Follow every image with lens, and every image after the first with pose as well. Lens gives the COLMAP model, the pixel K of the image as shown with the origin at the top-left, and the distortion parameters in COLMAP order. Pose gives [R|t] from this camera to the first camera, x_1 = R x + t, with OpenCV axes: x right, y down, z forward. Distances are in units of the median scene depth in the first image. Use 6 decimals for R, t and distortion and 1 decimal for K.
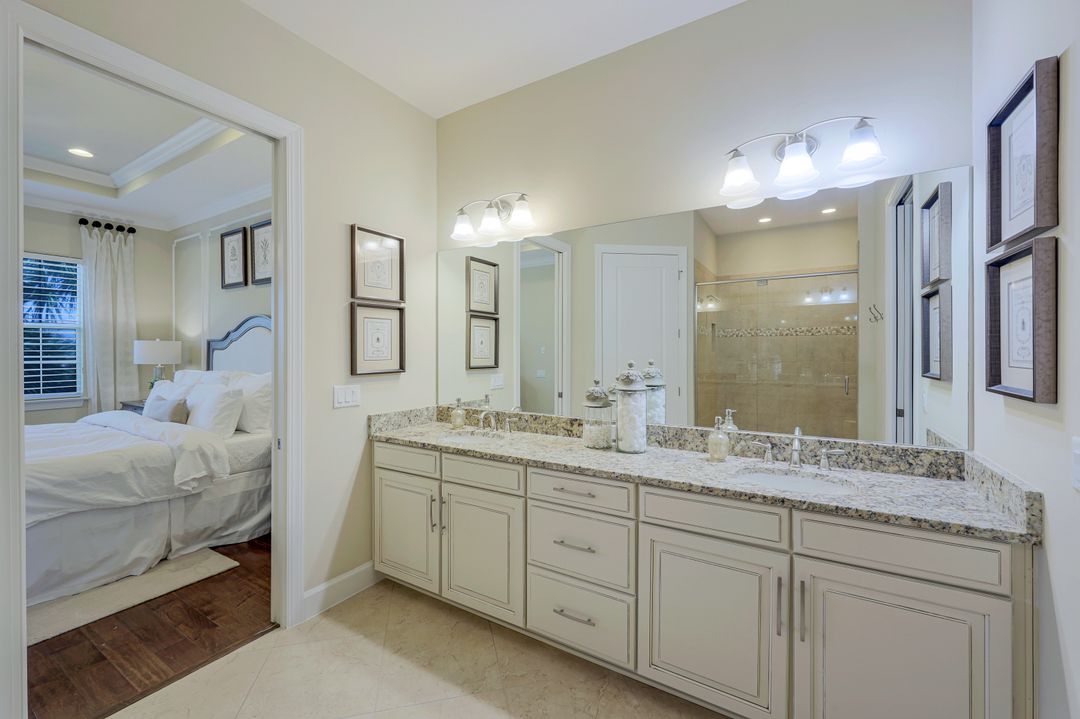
lens RADIAL K [[448.7, 0, 538.8], [0, 448.7, 353.6], [0, 0, 1]] dist [-0.005620, -0.001028]
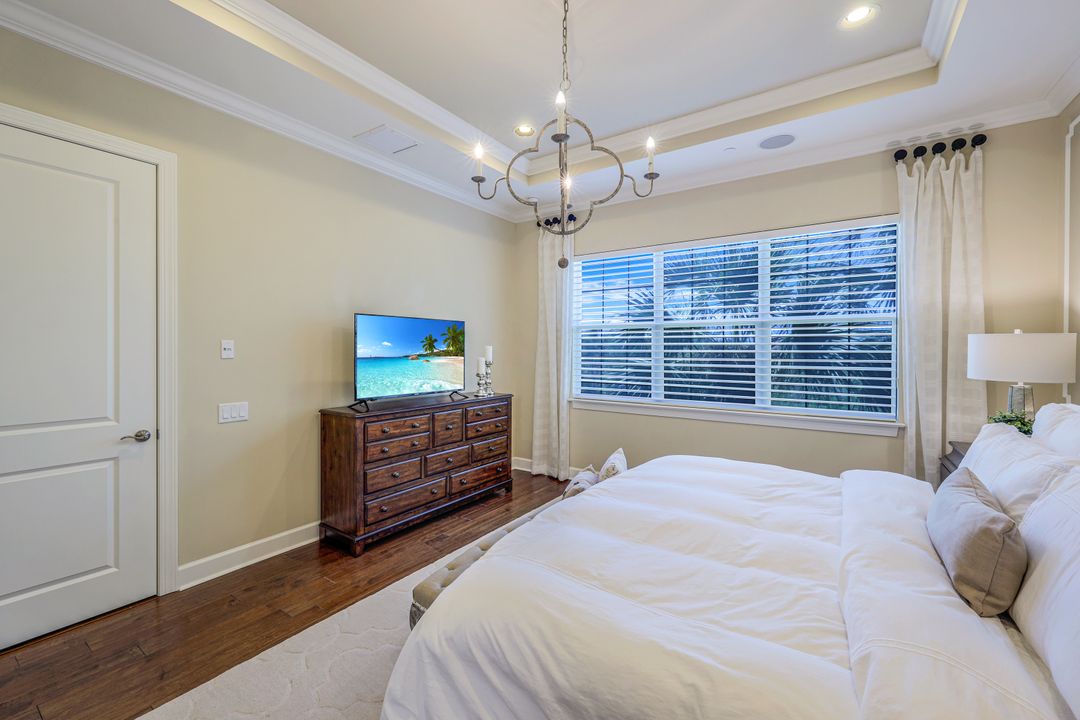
lens RADIAL K [[448.7, 0, 534.1], [0, 448.7, 356.8], [0, 0, 1]] dist [-0.005620, -0.001028]
pose [[-0.042743, 0.010260, -0.999033, -0.534536], [-0.004191, 0.999937, 0.010449, -0.008135], [0.999077, 0.004633, -0.042697, 0.766958]]
